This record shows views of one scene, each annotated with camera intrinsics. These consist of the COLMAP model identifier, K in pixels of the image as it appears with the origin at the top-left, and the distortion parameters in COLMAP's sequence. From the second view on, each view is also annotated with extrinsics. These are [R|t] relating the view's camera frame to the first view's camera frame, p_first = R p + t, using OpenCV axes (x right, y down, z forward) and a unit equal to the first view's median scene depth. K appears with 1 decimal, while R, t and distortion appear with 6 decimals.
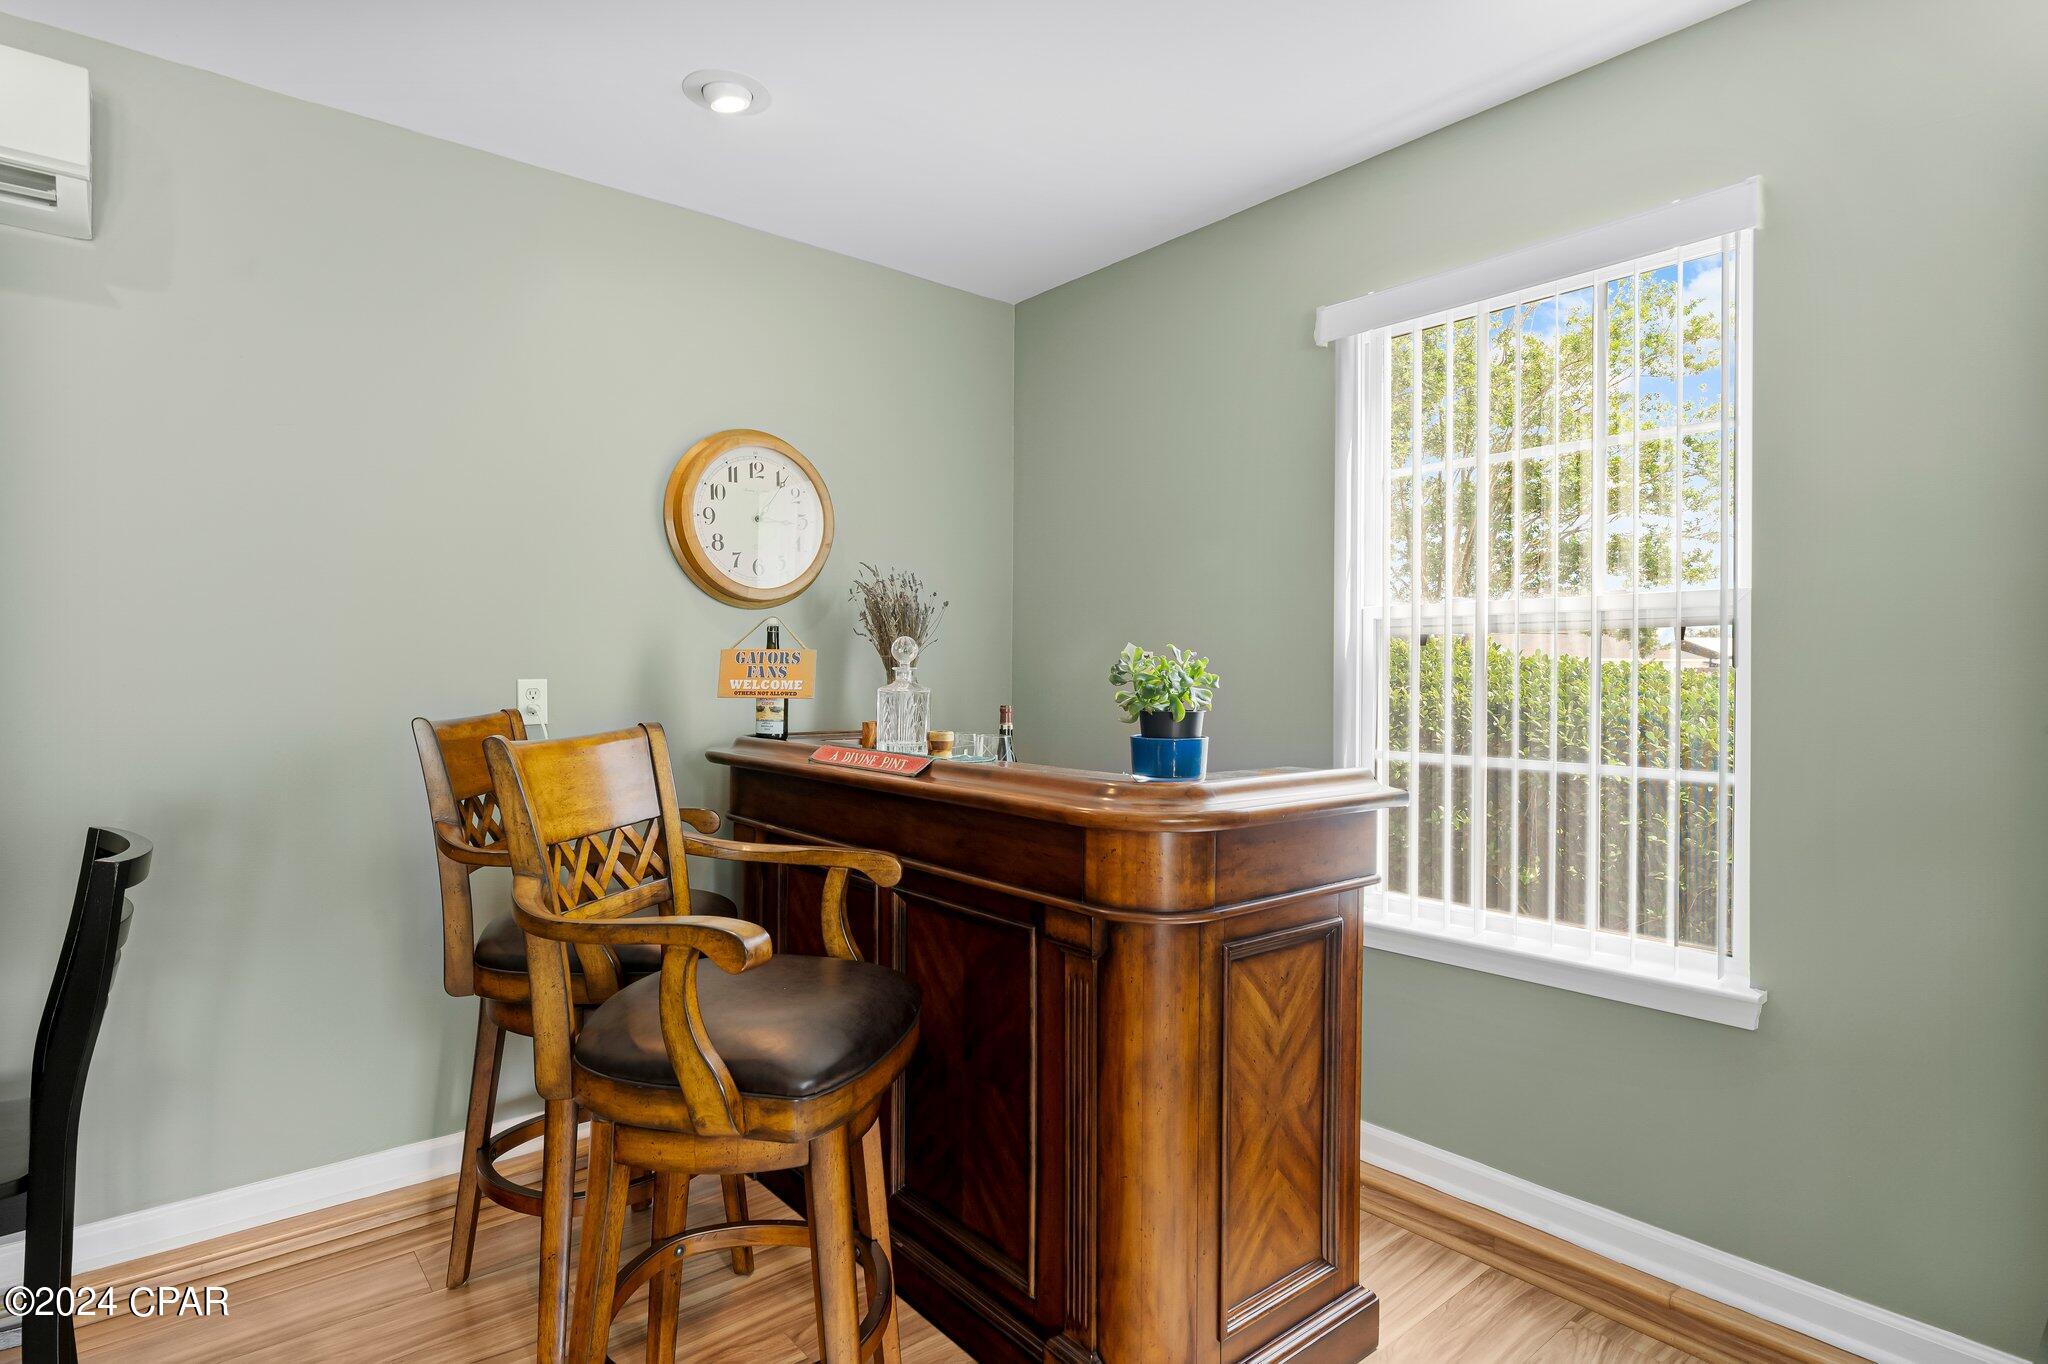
lens RADIAL K [[1058.9, 0, 1024.0], [0, 1058.9, 682.0], [0, 0, 1]] dist [0.001944, -0.000020]
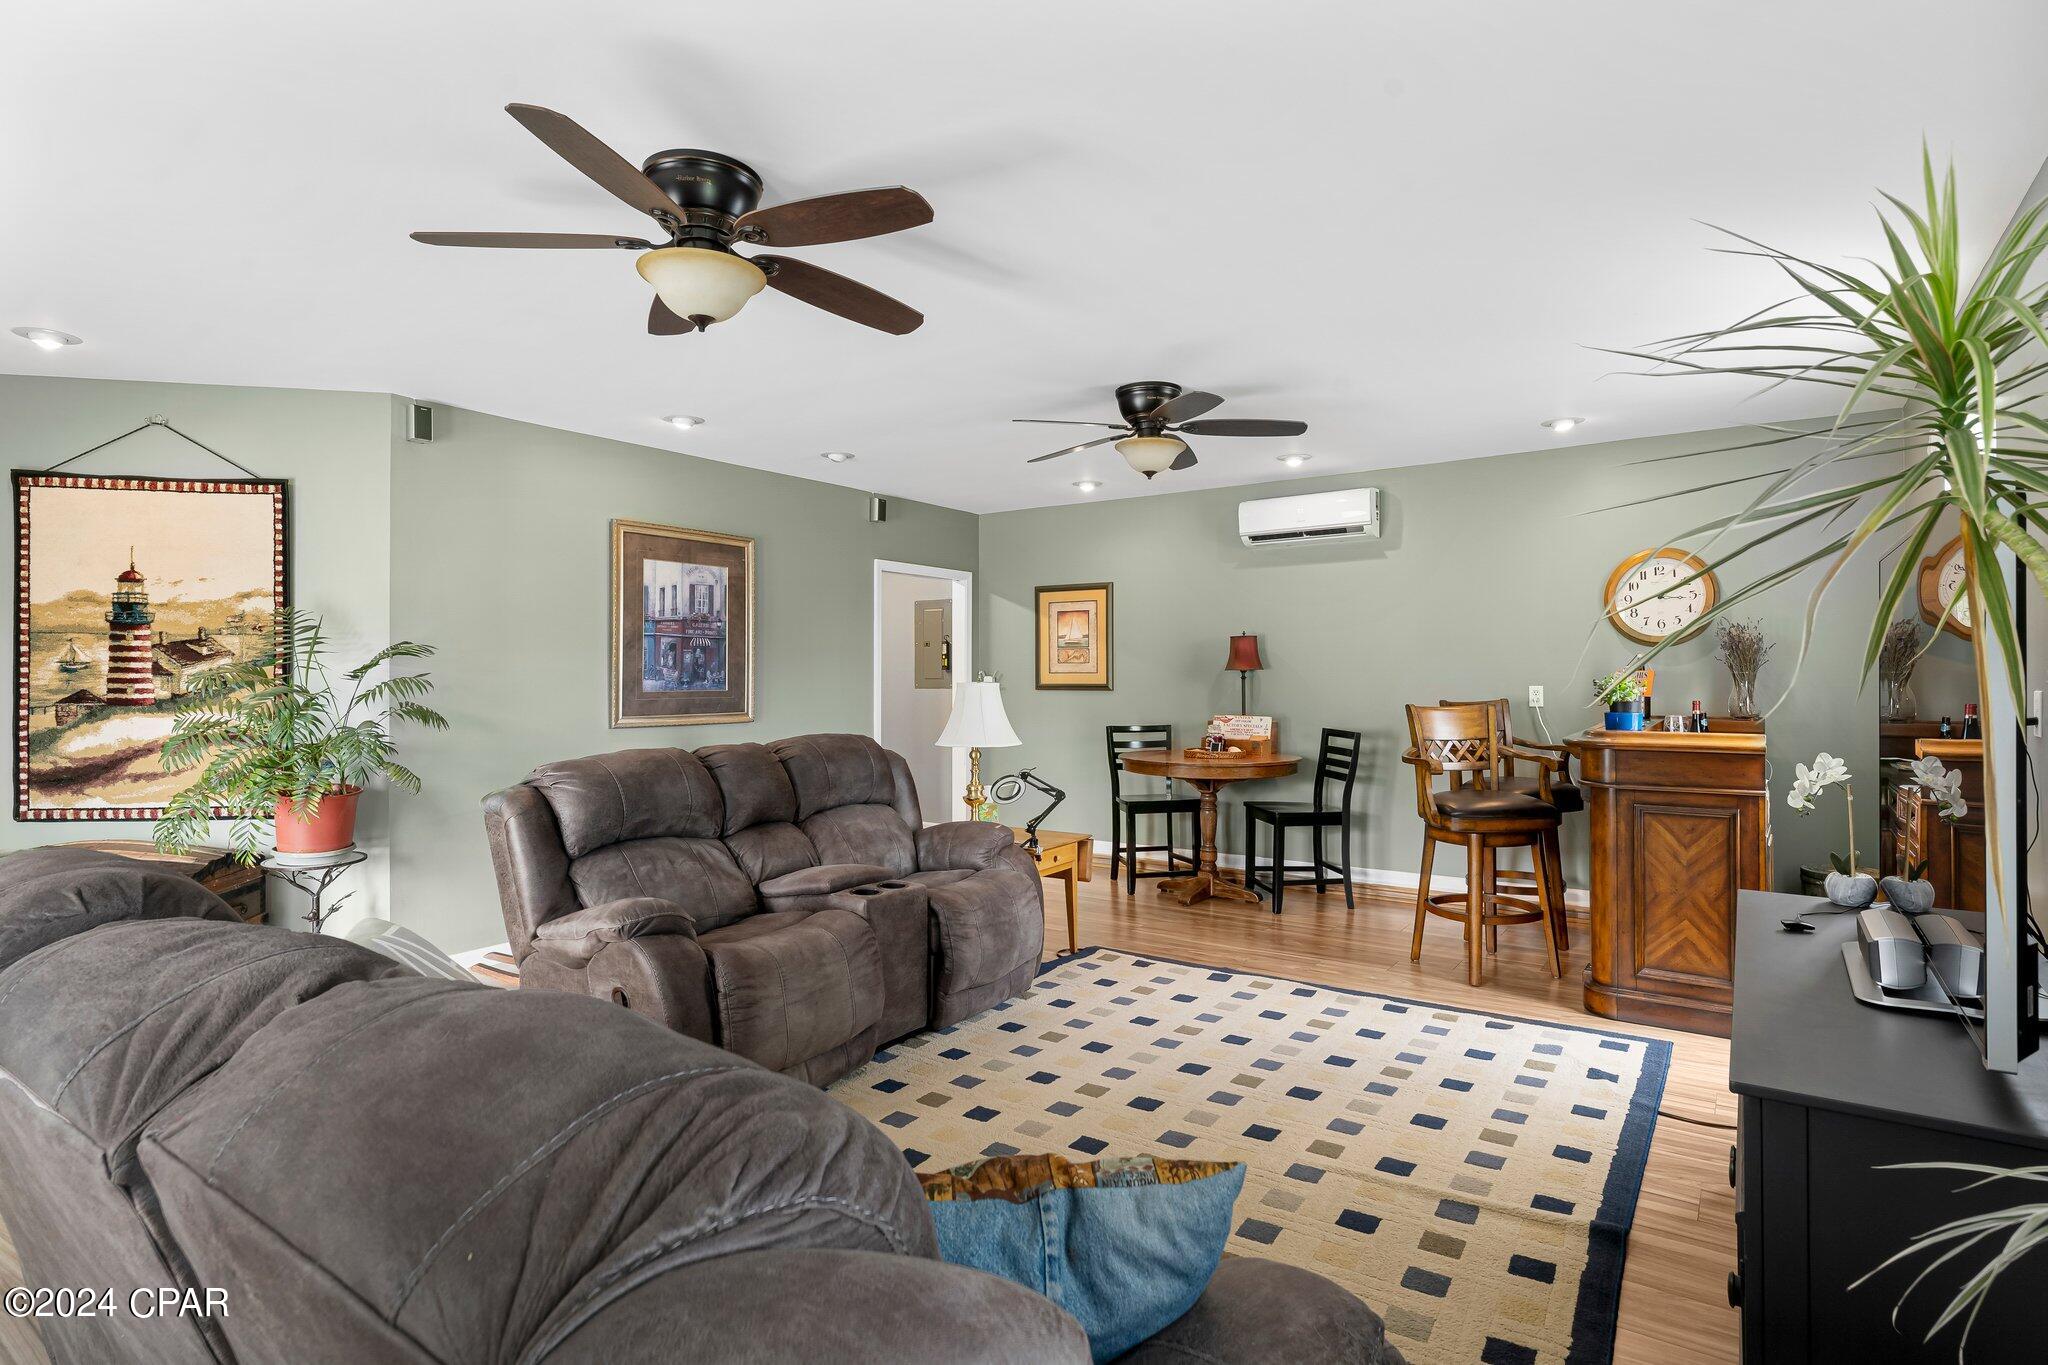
lens RADIAL K [[1035.3, 0, 1024.0], [0, 1035.3, 682.5], [0, 0, 1]] dist [-0.000046, -0.000011]
pose [[0.249851, -0.000022, -0.968284, 1.804488], [0.001450, 0.999999, 0.000351, -0.016118], [0.968283, -0.001492, 0.249851, -0.752553]]
